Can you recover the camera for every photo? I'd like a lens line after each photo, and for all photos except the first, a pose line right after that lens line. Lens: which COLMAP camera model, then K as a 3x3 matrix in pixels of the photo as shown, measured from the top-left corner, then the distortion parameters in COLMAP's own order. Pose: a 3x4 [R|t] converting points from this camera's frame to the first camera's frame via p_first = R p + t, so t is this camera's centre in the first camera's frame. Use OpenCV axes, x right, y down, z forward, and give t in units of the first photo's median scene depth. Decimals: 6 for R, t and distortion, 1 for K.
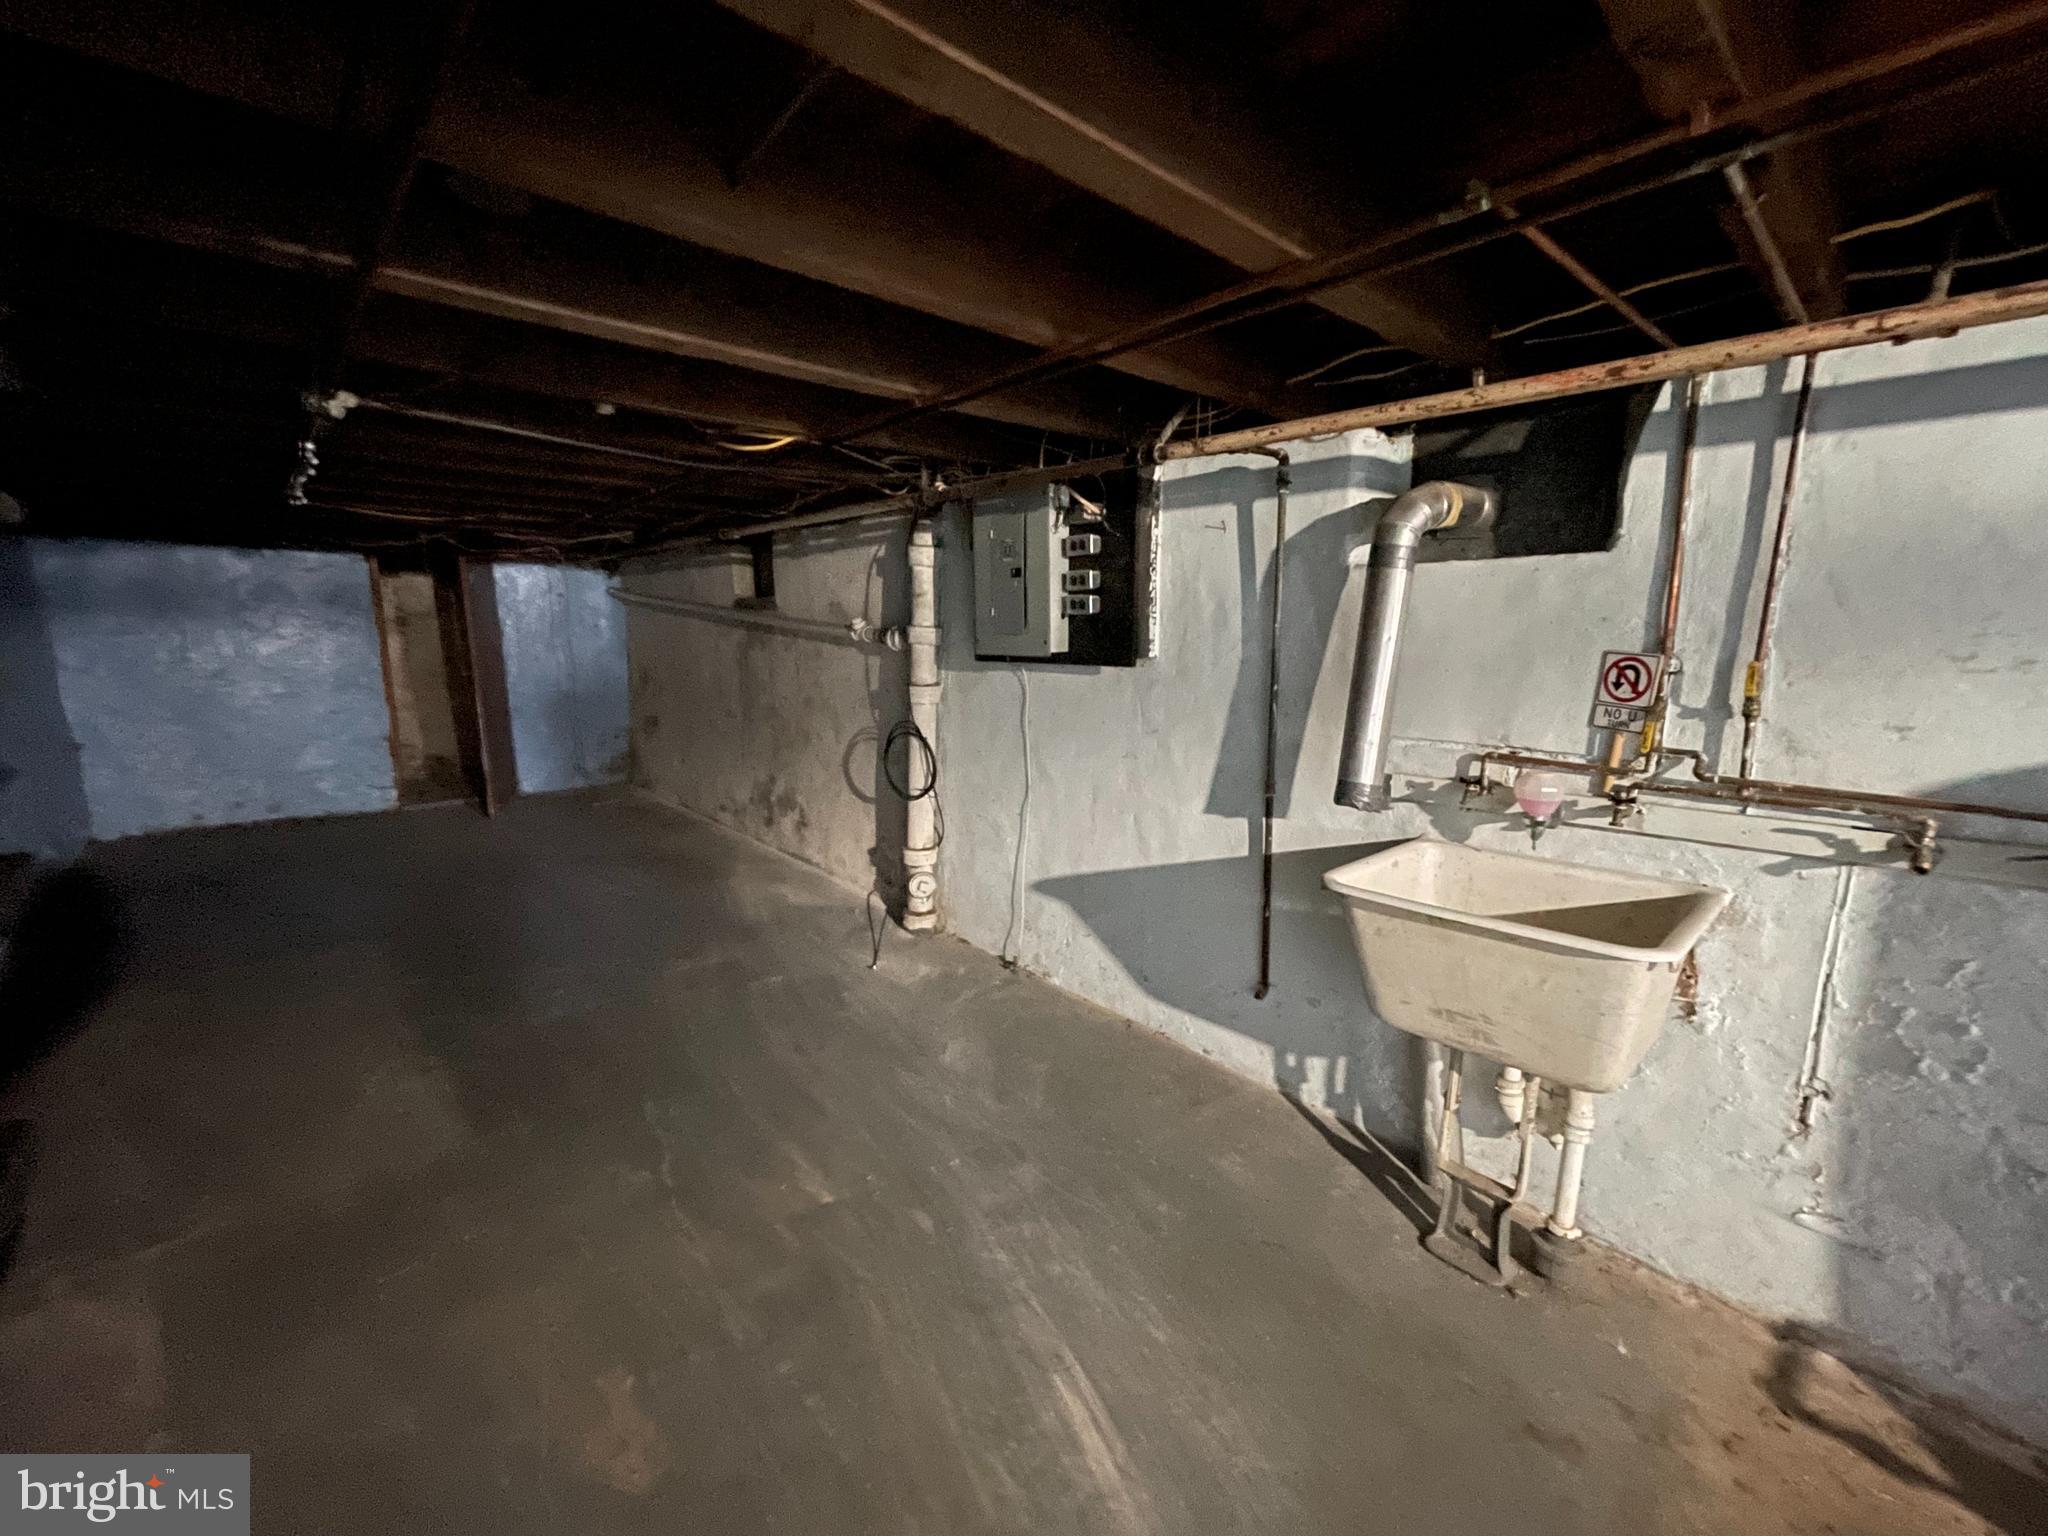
lens RADIAL K [[831.3, 0, 1022.6], [0, 831.3, 775.6], [0, 0, 1]] dist [-0.002147, 0.003292]
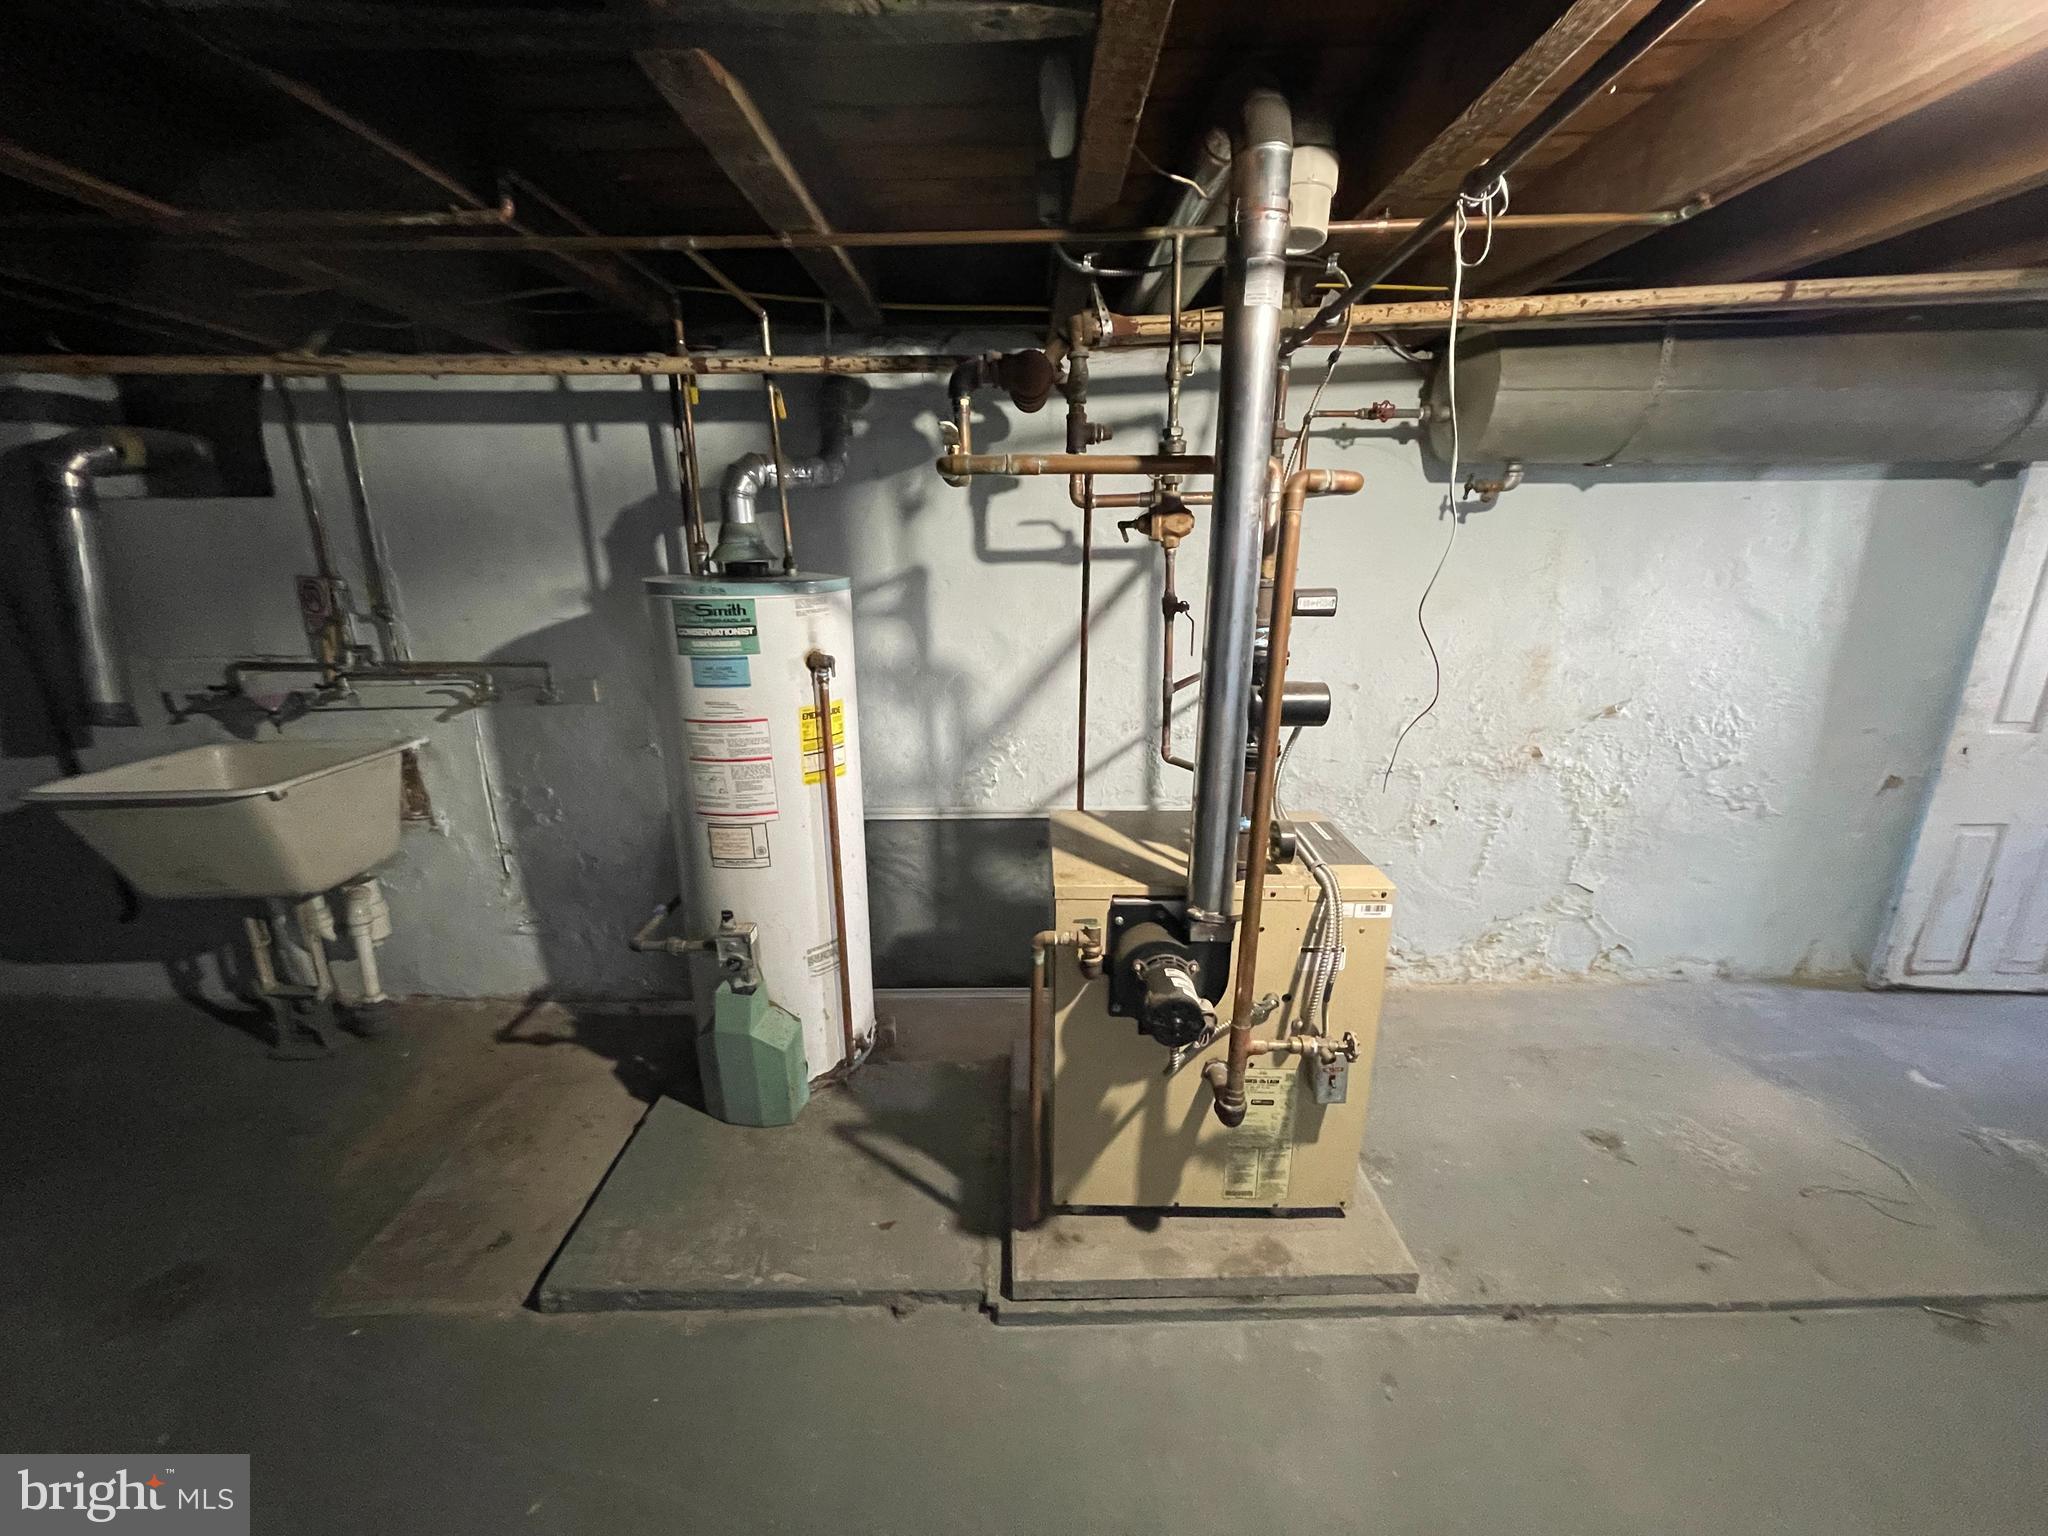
lens RADIAL K [[831.3, 0, 1022.6], [0, 831.3, 775.6], [0, 0, 1]] dist [-0.002147, 0.003292]
pose [[0.671991, -0.212680, 0.709363, 0.508841], [0.139140, 0.977075, 0.161136, 0.115811], [-0.727371, -0.009581, 0.686177, -0.800192]]
